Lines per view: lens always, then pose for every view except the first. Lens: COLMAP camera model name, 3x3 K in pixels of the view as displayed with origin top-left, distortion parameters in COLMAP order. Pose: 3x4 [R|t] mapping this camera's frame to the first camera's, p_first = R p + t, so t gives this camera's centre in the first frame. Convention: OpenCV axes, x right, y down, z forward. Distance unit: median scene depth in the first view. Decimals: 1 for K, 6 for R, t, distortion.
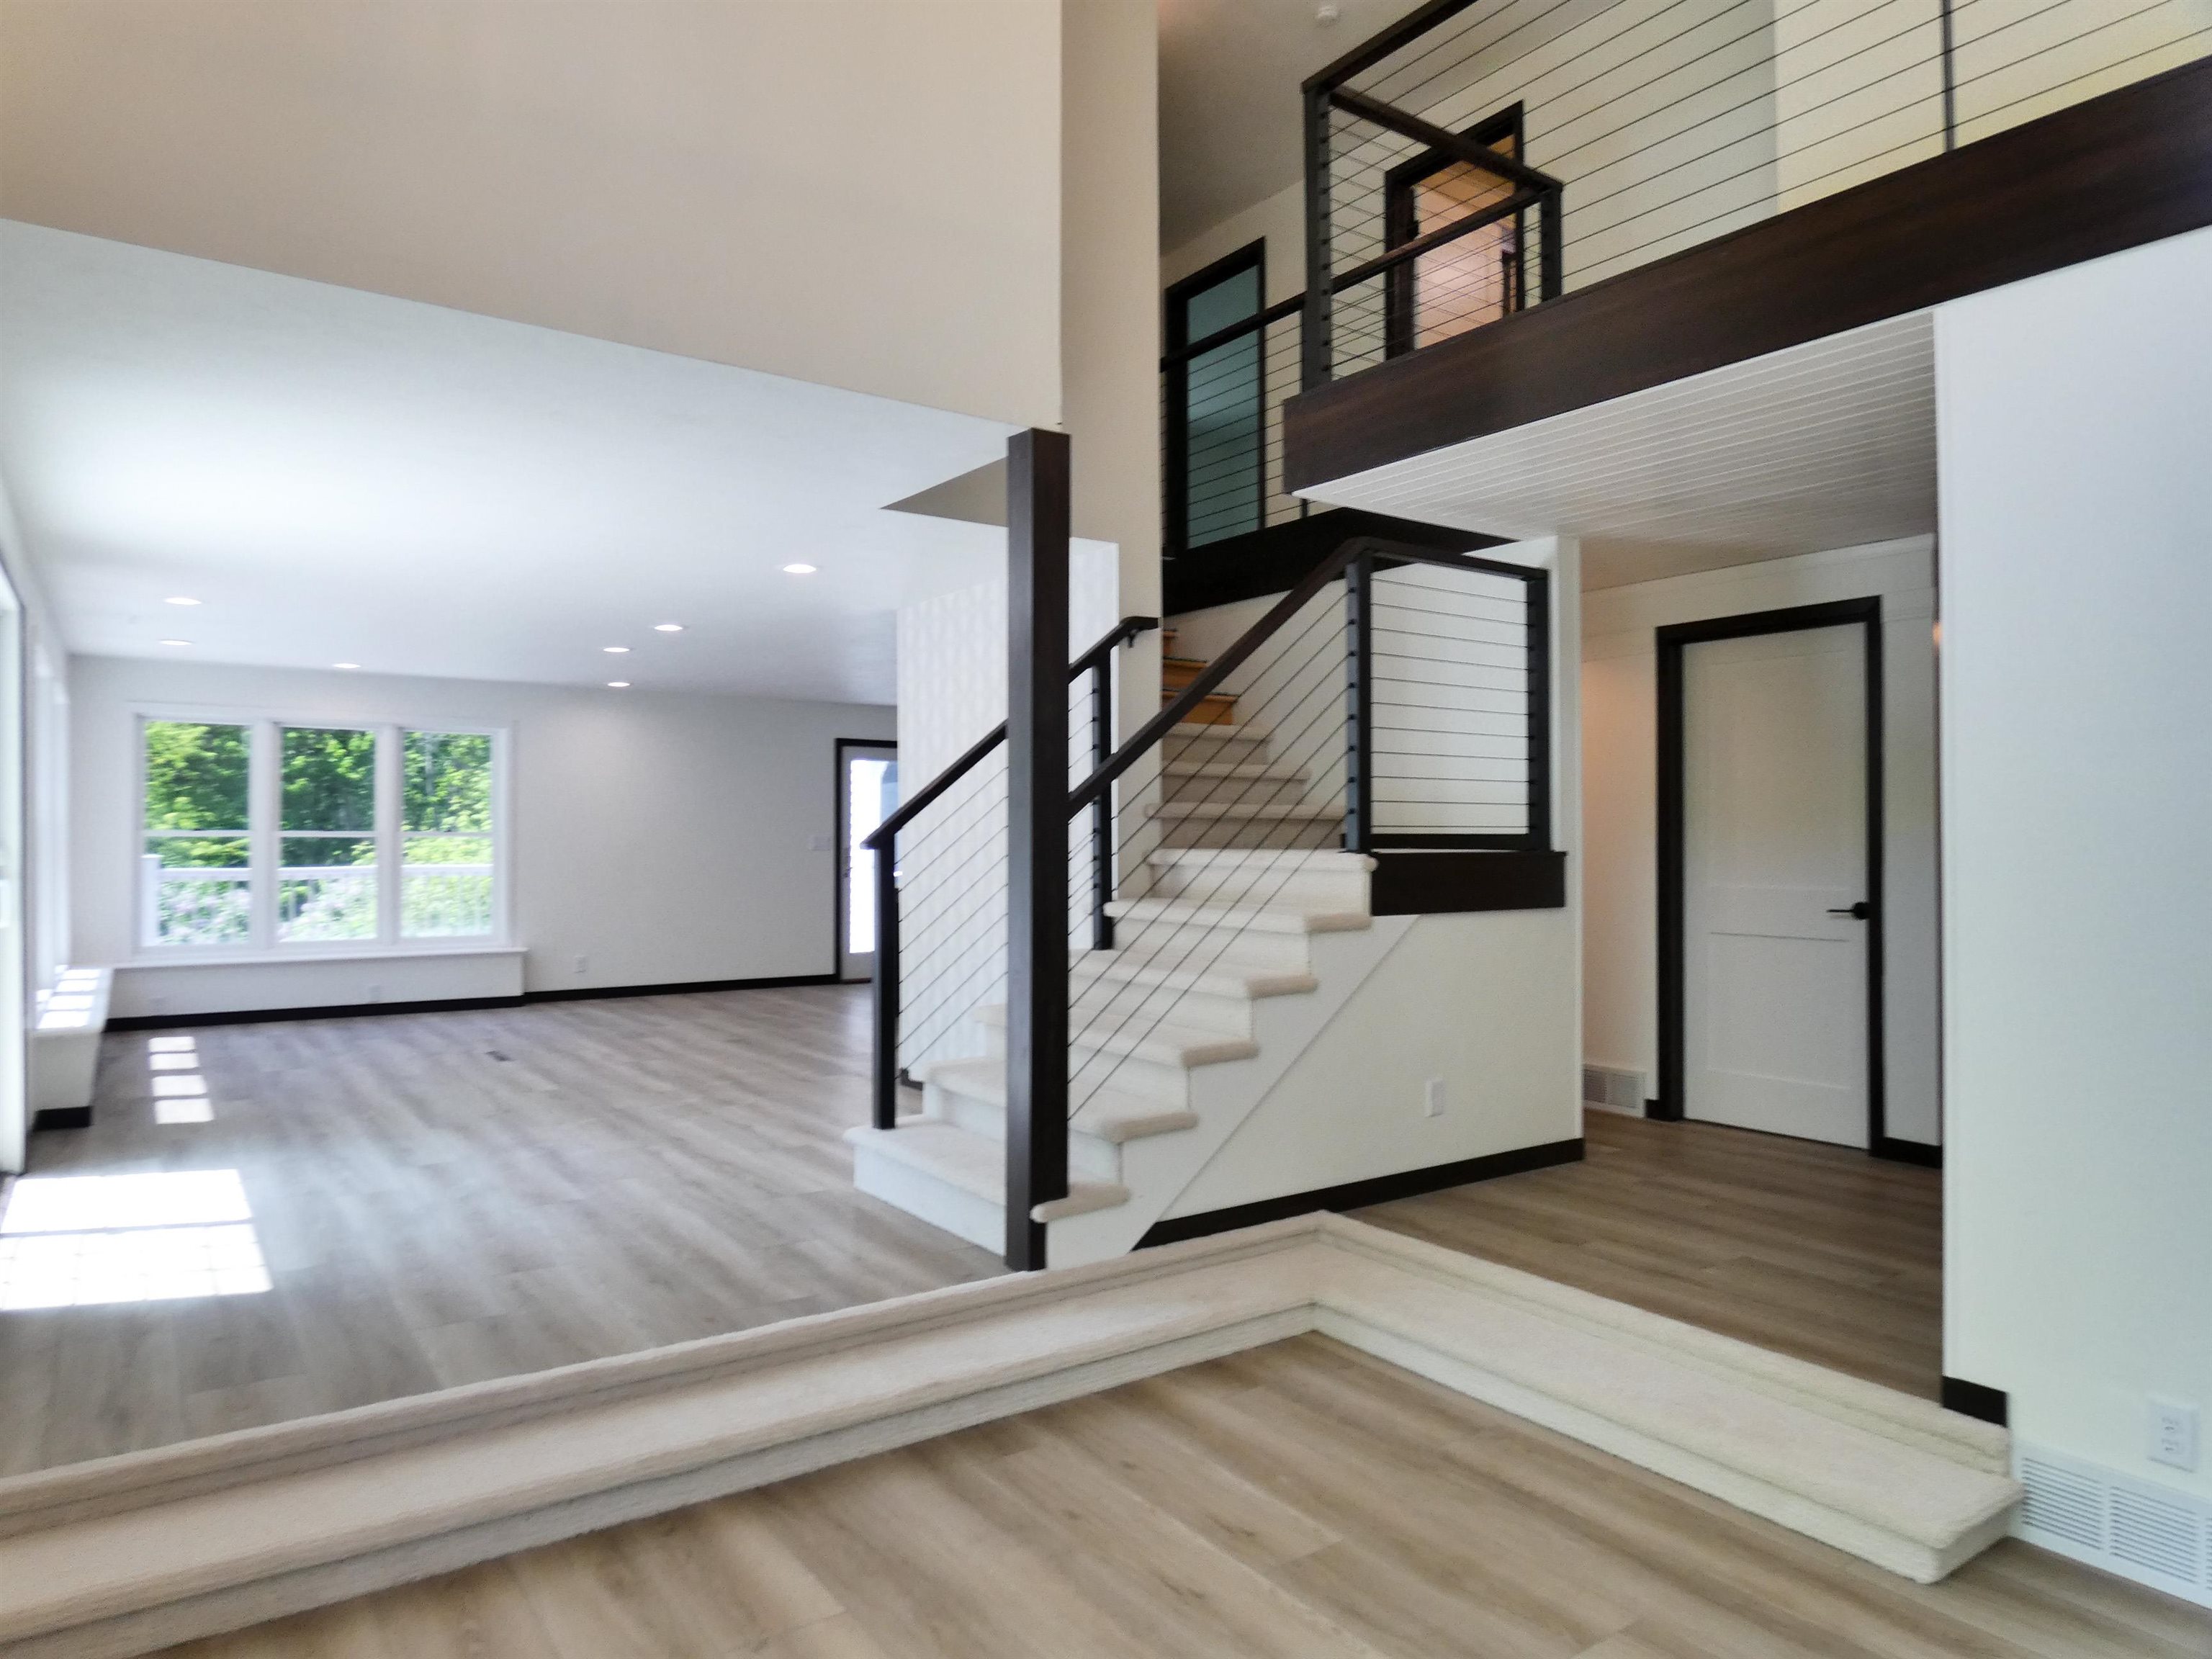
lens RADIAL K [[1372.7, 0, 1097.0], [0, 1372.7, 829.9], [0, 0, 1]] dist [-0.011266, -0.002236]
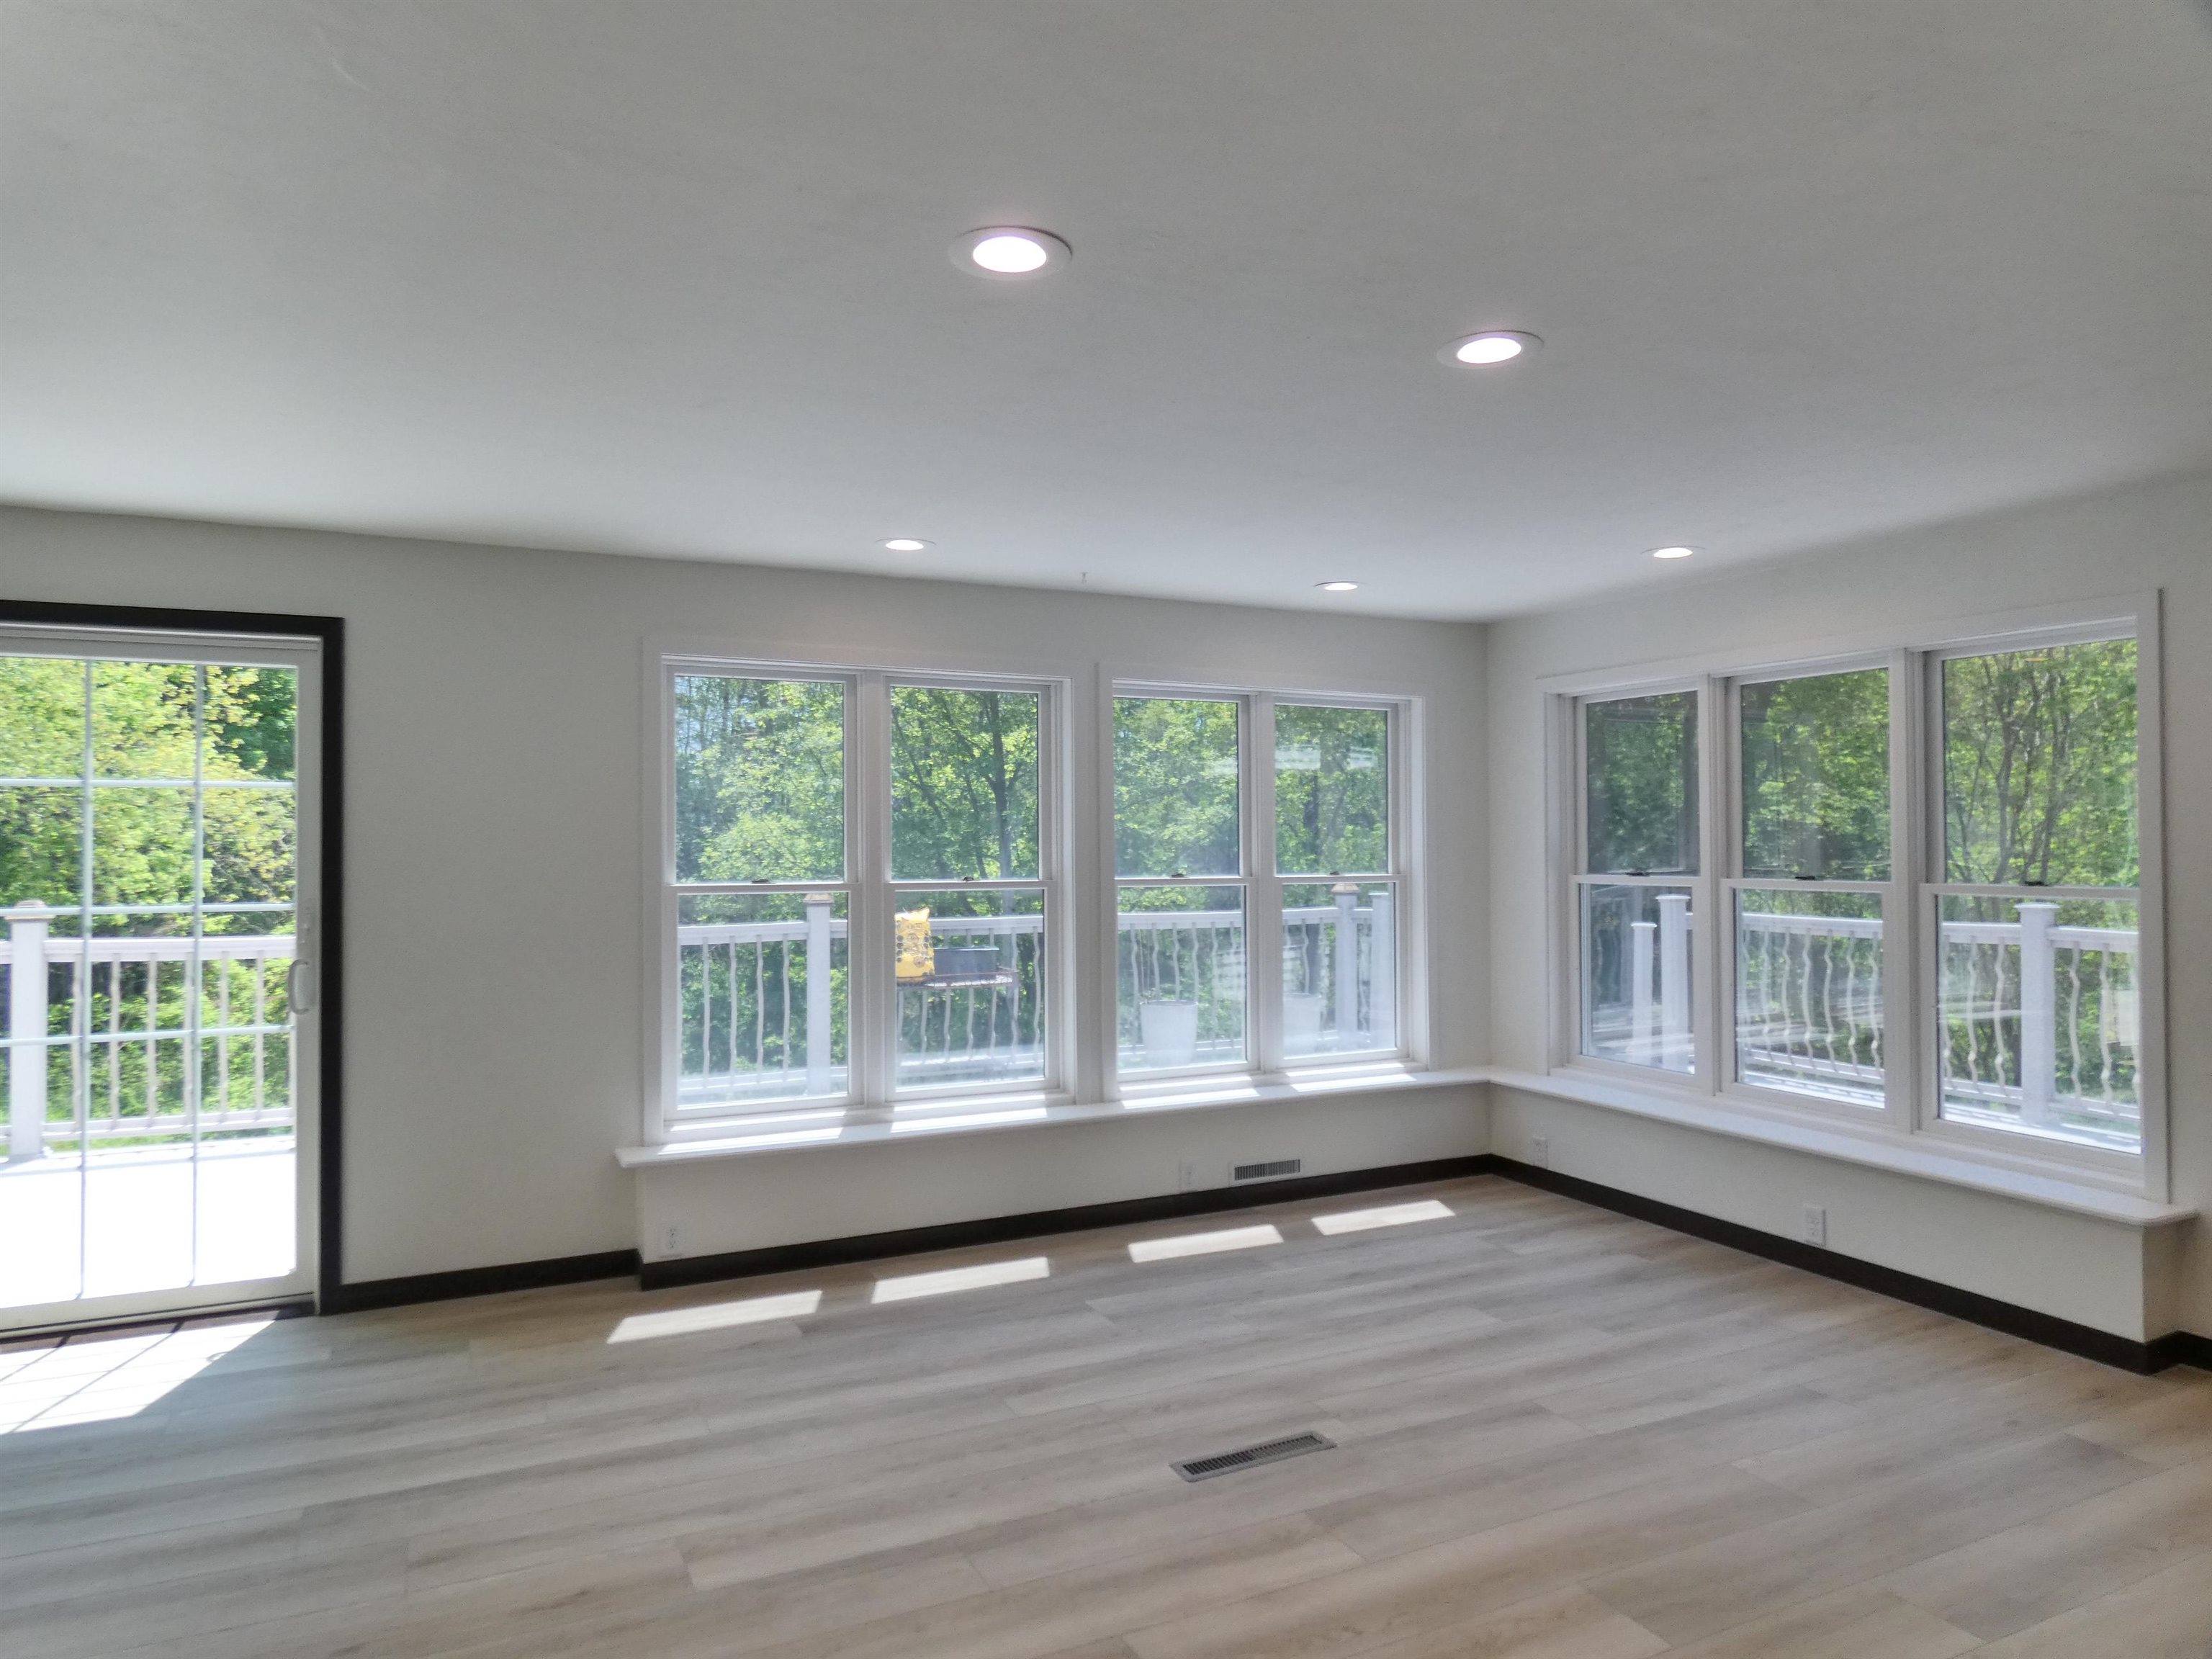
lens RADIAL K [[1372.7, 0, 1103.6], [0, 1372.7, 826.6], [0, 0, 1]] dist [-0.011266, -0.002236]
pose [[-0.153051, -0.011258, -0.988154, -0.053332], [0.010370, 0.999862, -0.012998, -0.049455], [0.988164, -0.012237, -0.152913, 2.585609]]
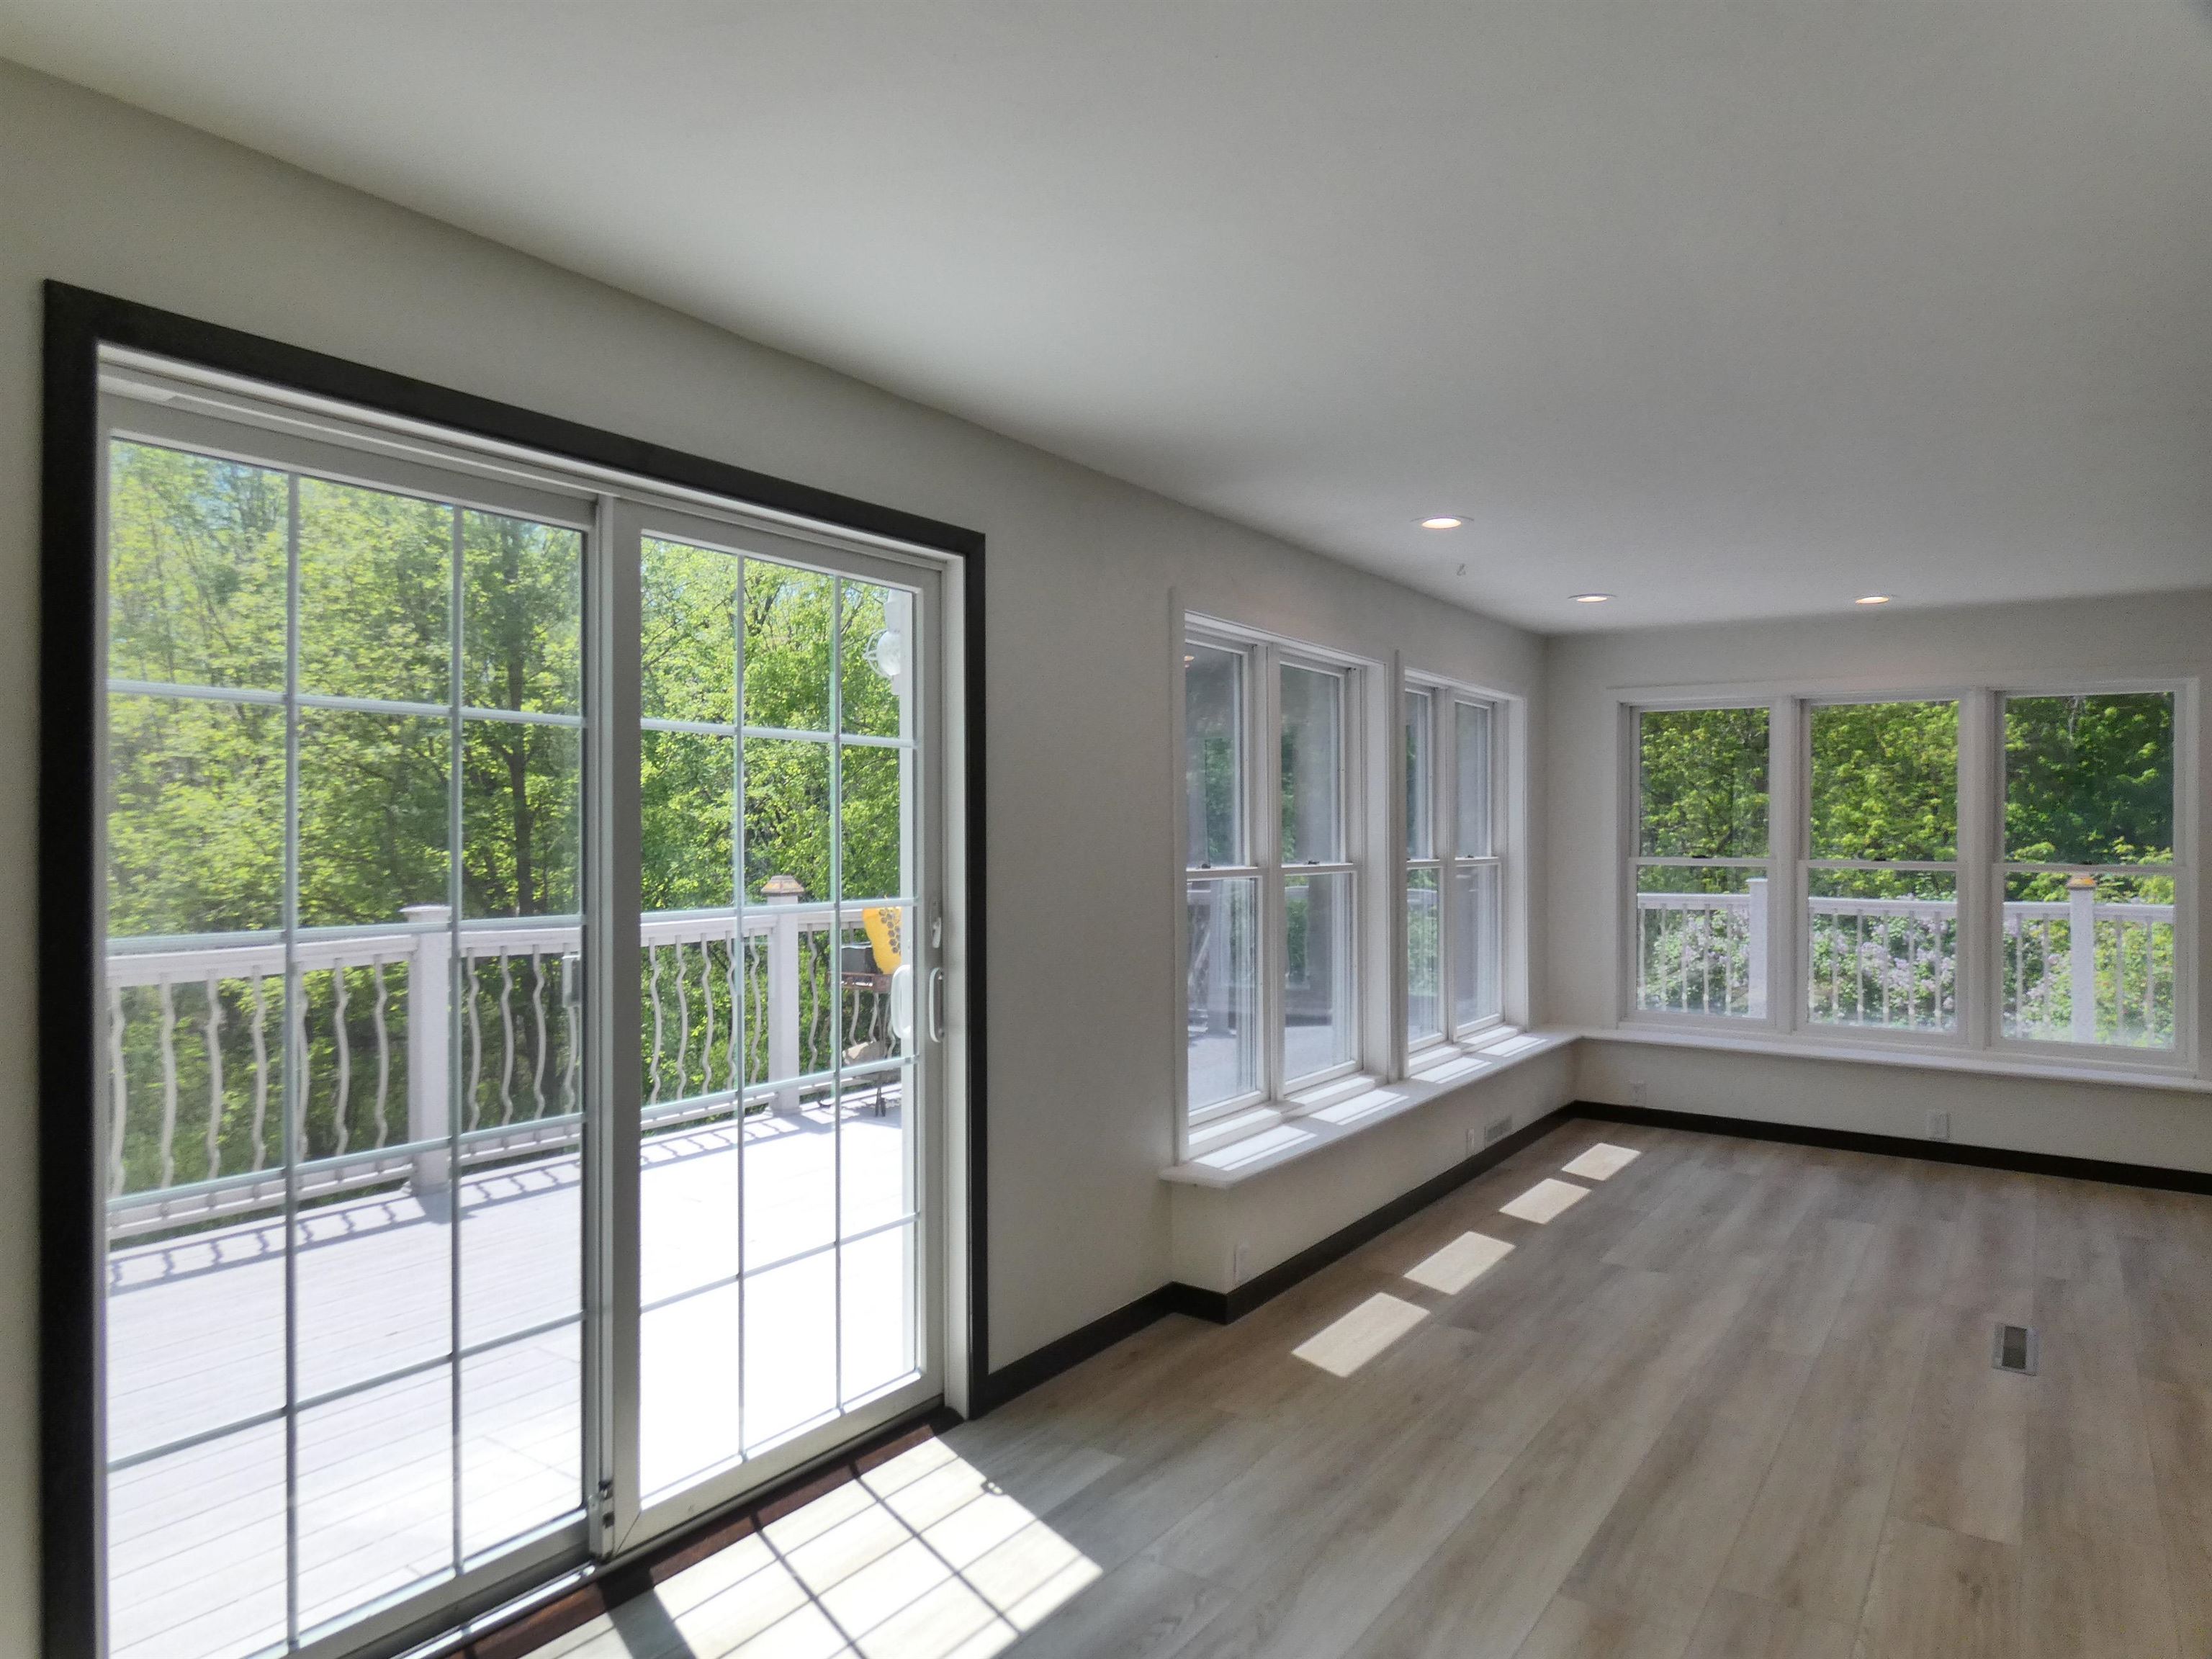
lens RADIAL K [[1372.7, 0, 1090.3], [0, 1372.7, 830.0], [0, 0, 1]] dist [-0.011266, -0.002236]
pose [[0.336895, 0.002451, -0.941539, -0.237955], [0.002939, 0.999989, 0.003655, -0.054406], [0.941538, -0.003998, 0.336884, 1.342586]]
